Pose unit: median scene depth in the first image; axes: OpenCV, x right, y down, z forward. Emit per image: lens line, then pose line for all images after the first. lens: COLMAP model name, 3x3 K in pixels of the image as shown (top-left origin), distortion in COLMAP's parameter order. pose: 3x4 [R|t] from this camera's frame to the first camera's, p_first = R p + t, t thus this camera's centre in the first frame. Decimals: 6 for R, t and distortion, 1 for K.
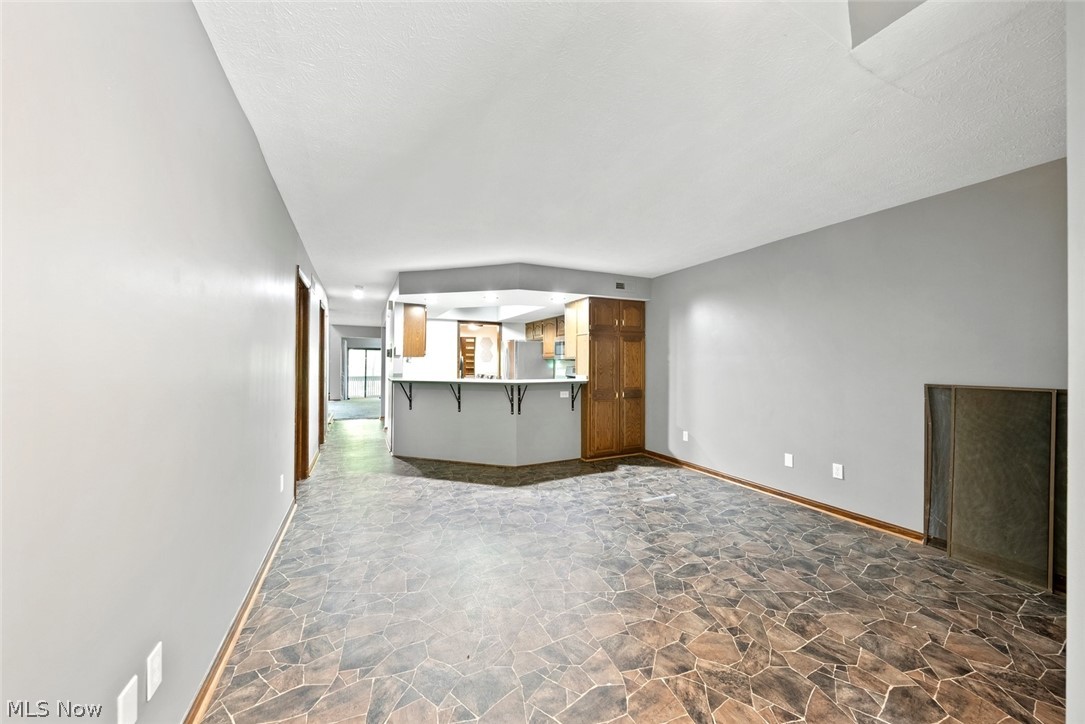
lens RADIAL K [[378.7, 0, 544.9], [0, 378.7, 364.6], [0, 0, 1]] dist [-0.005111, 0.000595]
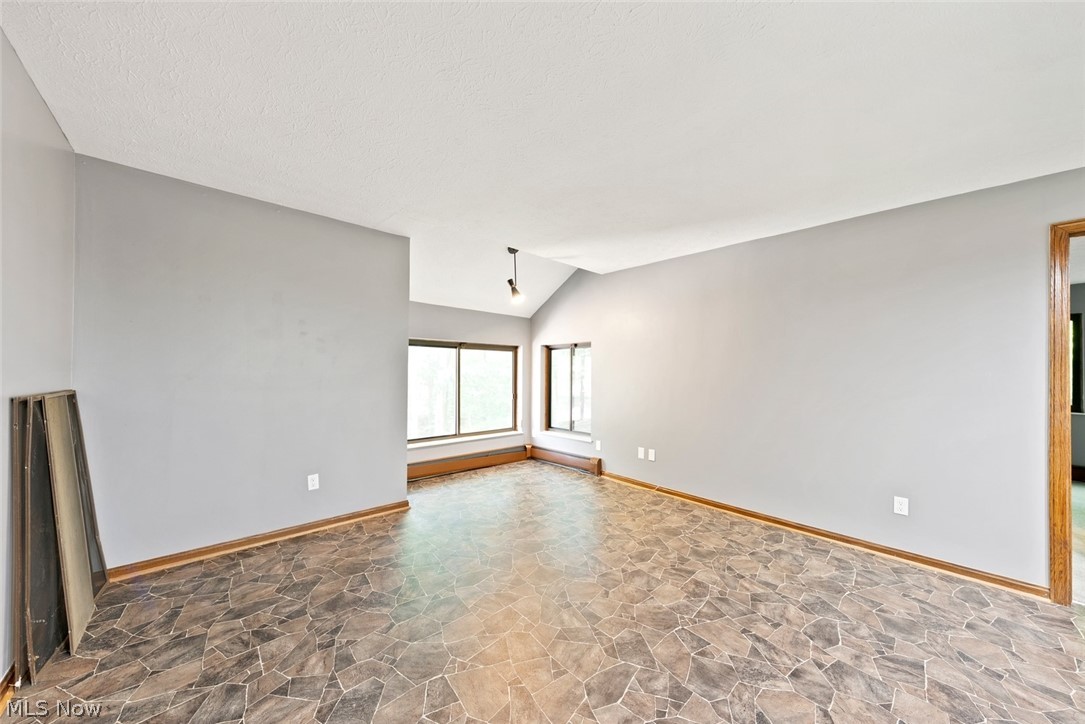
lens RADIAL K [[378.7, 0, 539.7], [0, 378.7, 404.1], [0, 0, 1]] dist [-0.005111, 0.000595]
pose [[-0.960736, 0.000149, -0.277465, 1.262228], [-0.023193, 0.996457, 0.080841, 0.006867], [0.276494, 0.084102, -0.957328, 1.651363]]
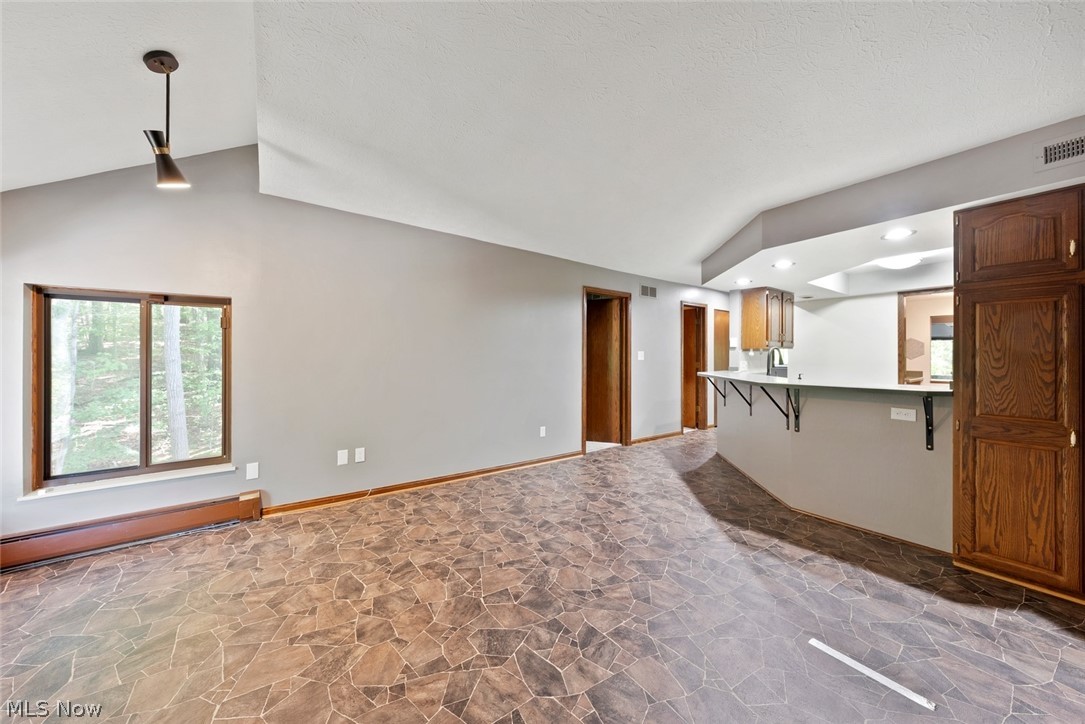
lens RADIAL K [[378.7, 0, 550.5], [0, 378.7, 368.3], [0, 0, 1]] dist [-0.005111, 0.000595]
pose [[0.174528, 0.029967, -0.984196, 1.442734], [-0.006332, 0.999550, 0.029312, 0.004809], [0.984632, 0.001116, 0.174639, 1.289299]]
